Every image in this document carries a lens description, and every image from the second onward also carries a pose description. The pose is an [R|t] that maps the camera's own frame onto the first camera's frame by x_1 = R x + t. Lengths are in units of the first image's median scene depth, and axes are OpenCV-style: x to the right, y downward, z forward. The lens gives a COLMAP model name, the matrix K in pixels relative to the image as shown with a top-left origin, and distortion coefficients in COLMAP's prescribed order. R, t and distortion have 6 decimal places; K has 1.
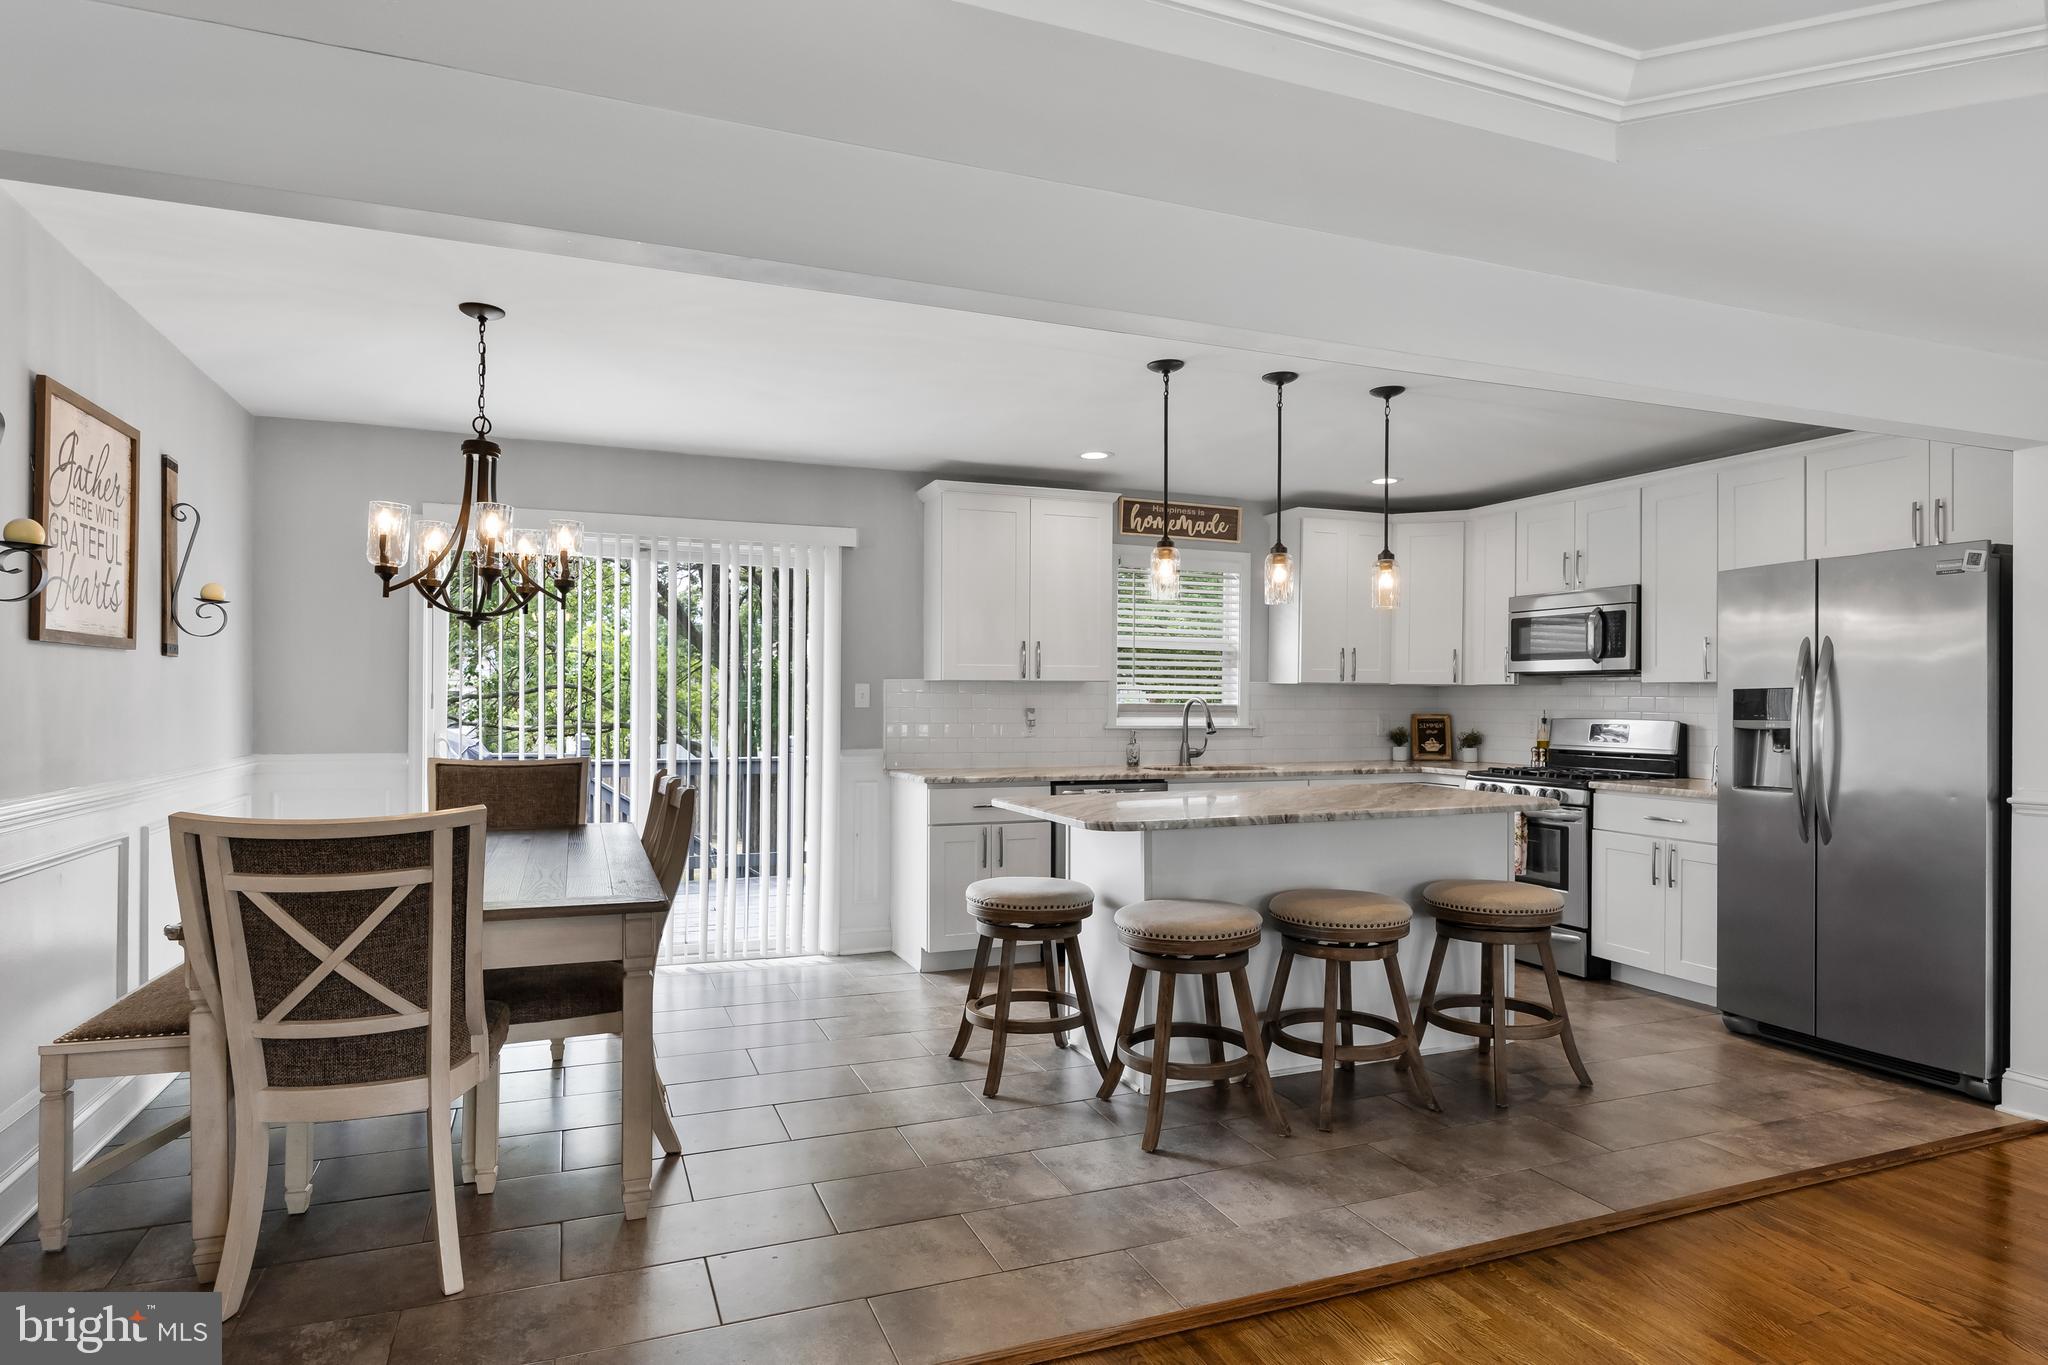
lens RADIAL K [[1159.9, 0, 1031.3], [0, 1159.9, 697.6], [0, 0, 1]] dist [-0.003927, -0.000842]
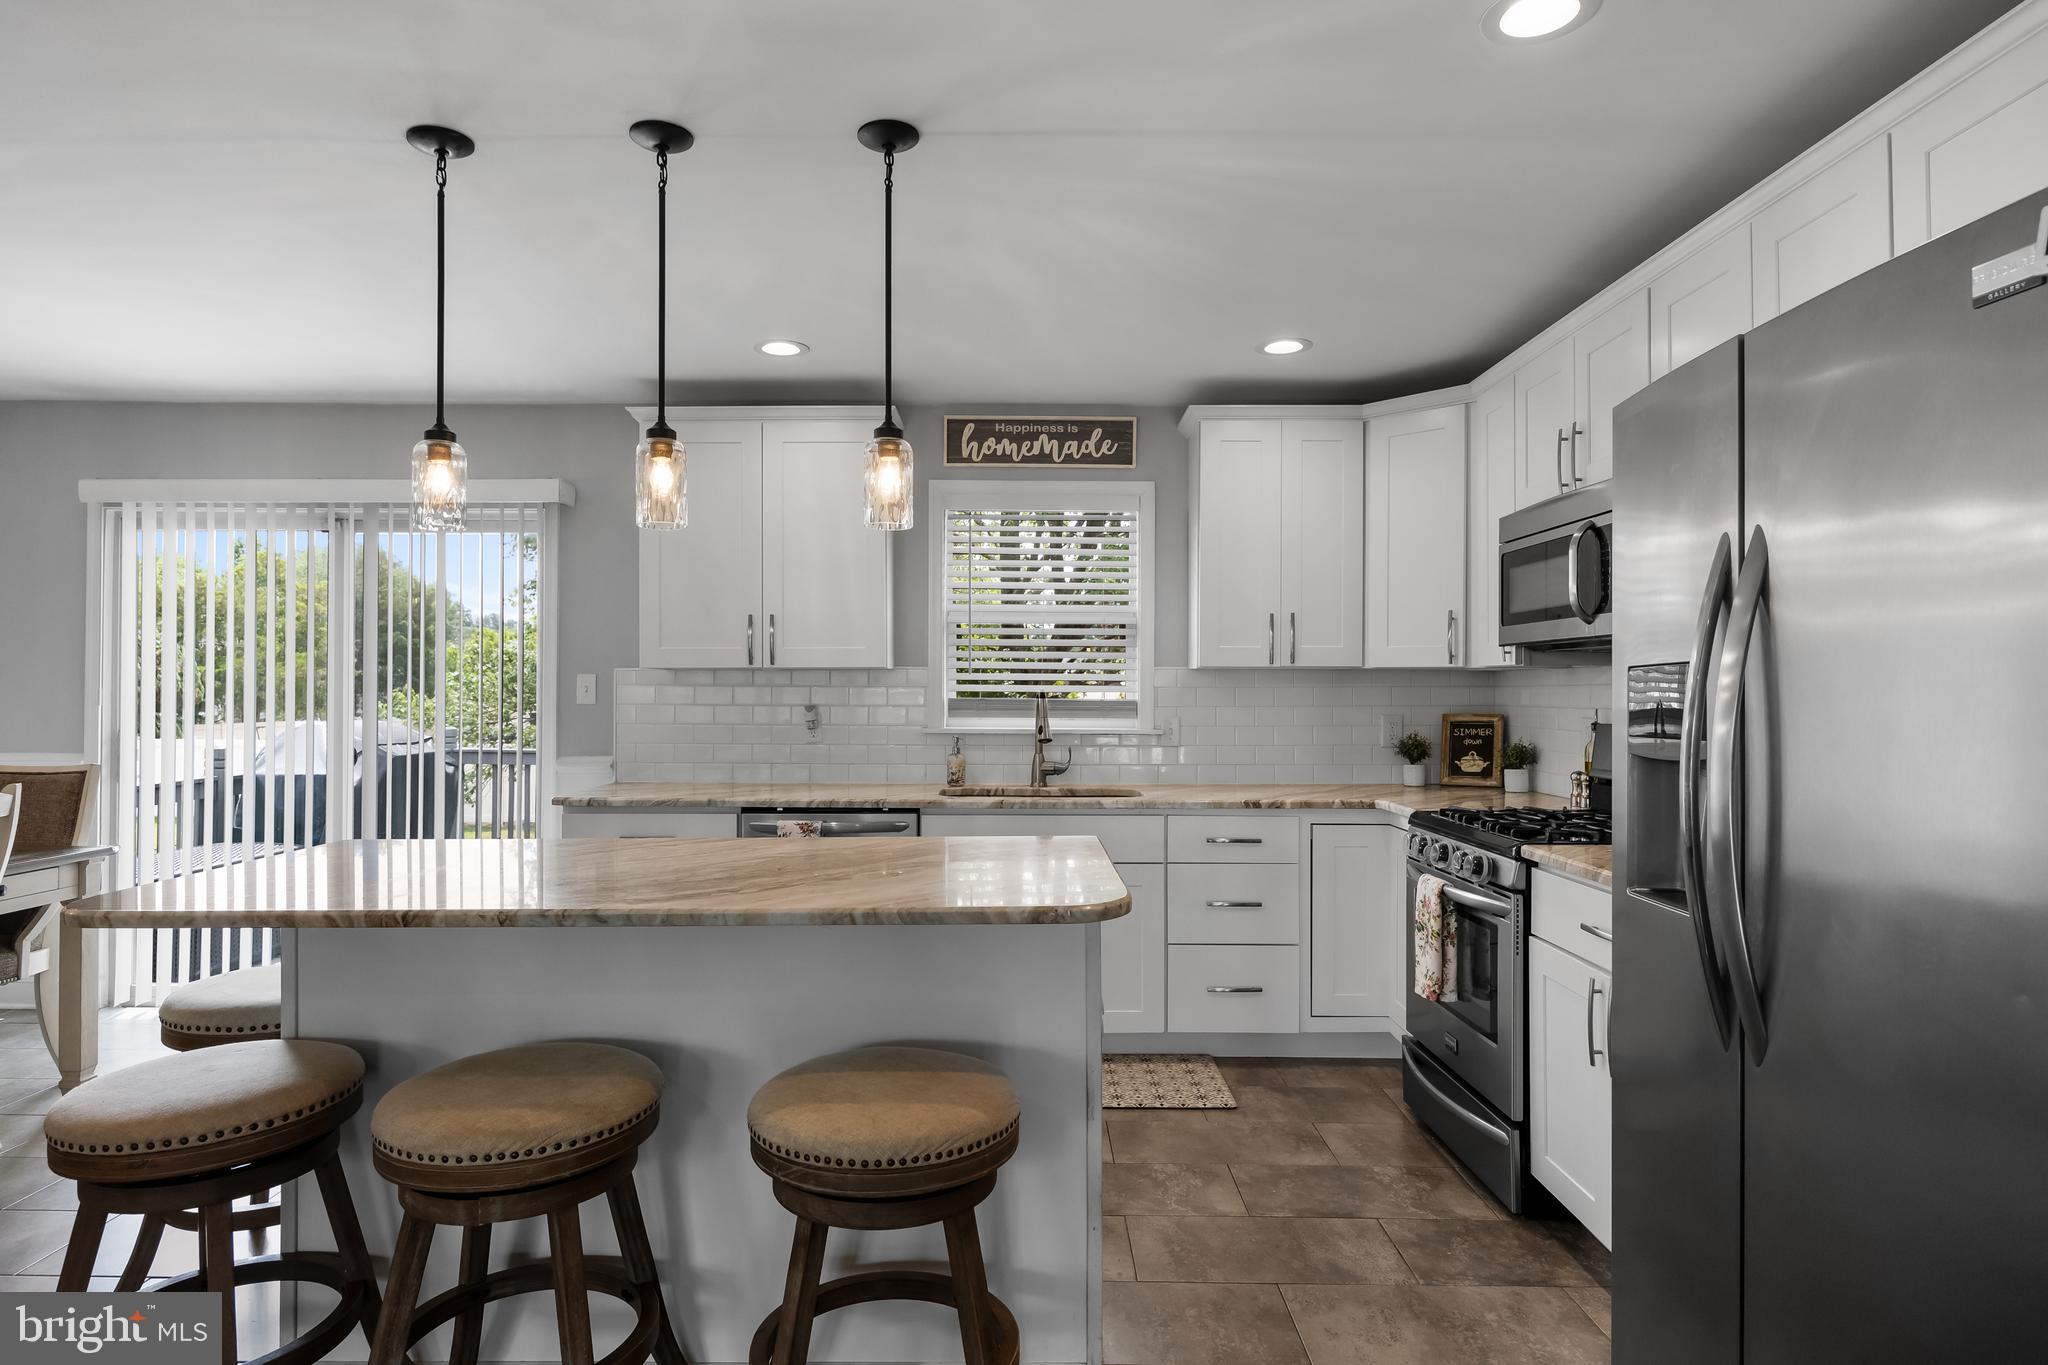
lens RADIAL K [[1133.8, 0, 1013.2], [0, 1133.8, 677.7], [0, 0, 1]] dist [-0.003425, -0.000289]
pose [[0.924445, -0.007651, -0.381240, 0.456908], [0.003274, 0.999921, -0.012127, 0.001034], [0.381303, 0.009963, 0.924397, 0.423320]]
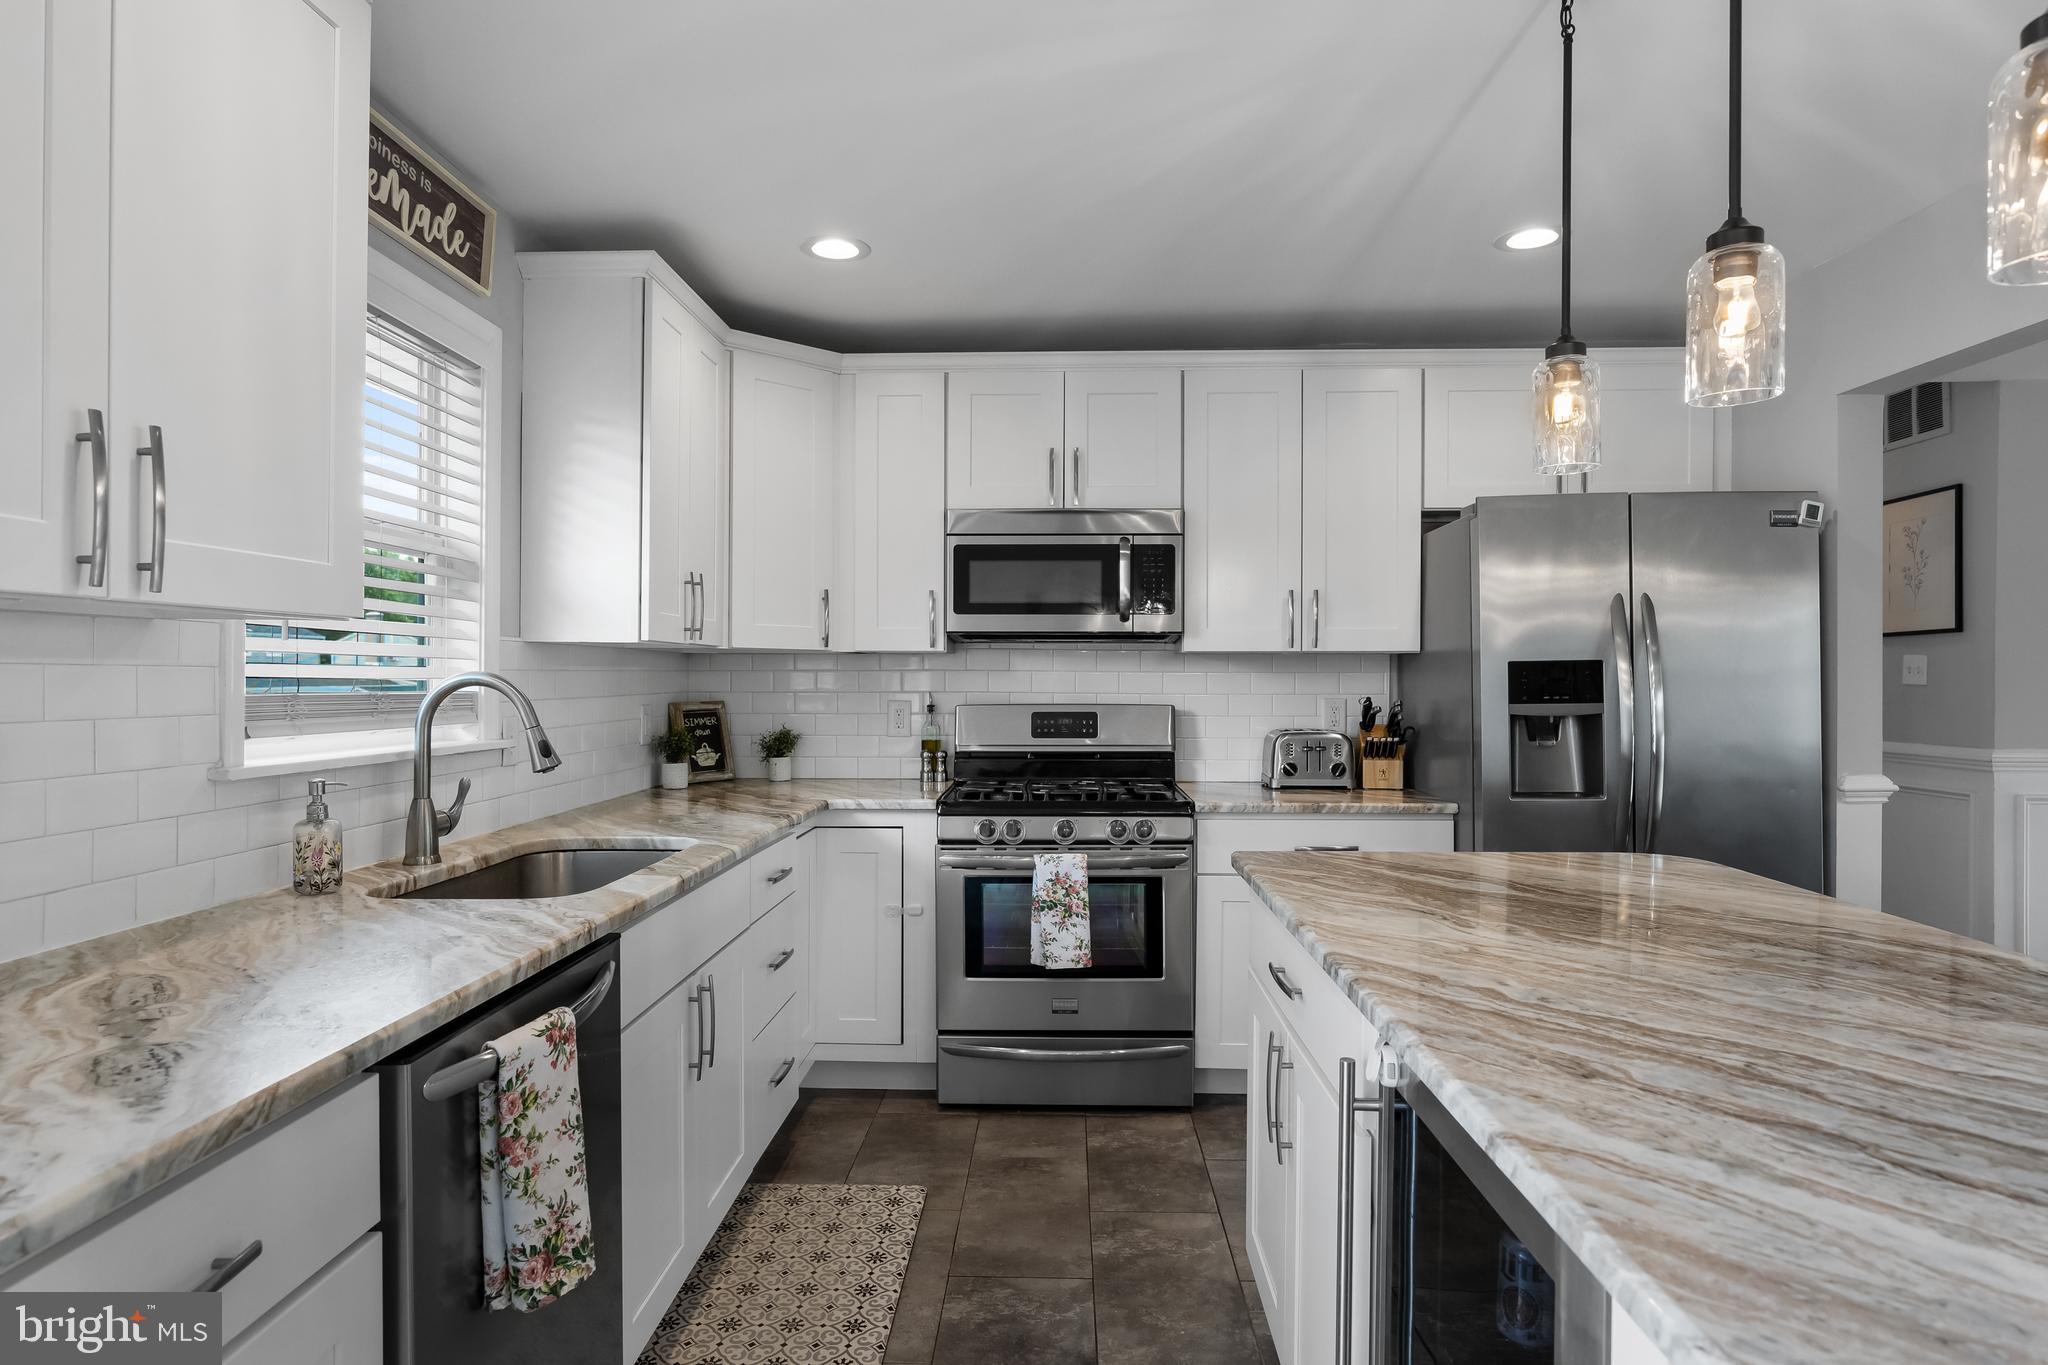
lens RADIAL K [[1139.3, 0, 1015.0], [0, 1139.3, 685.0], [0, 0, 1]] dist [-0.004206, -0.001079]
pose [[0.412425, -0.010464, 0.910931, -0.137291], [0.000188, 0.999935, 0.011401, -0.000682], [-0.910991, -0.004531, 0.412400, 0.818031]]
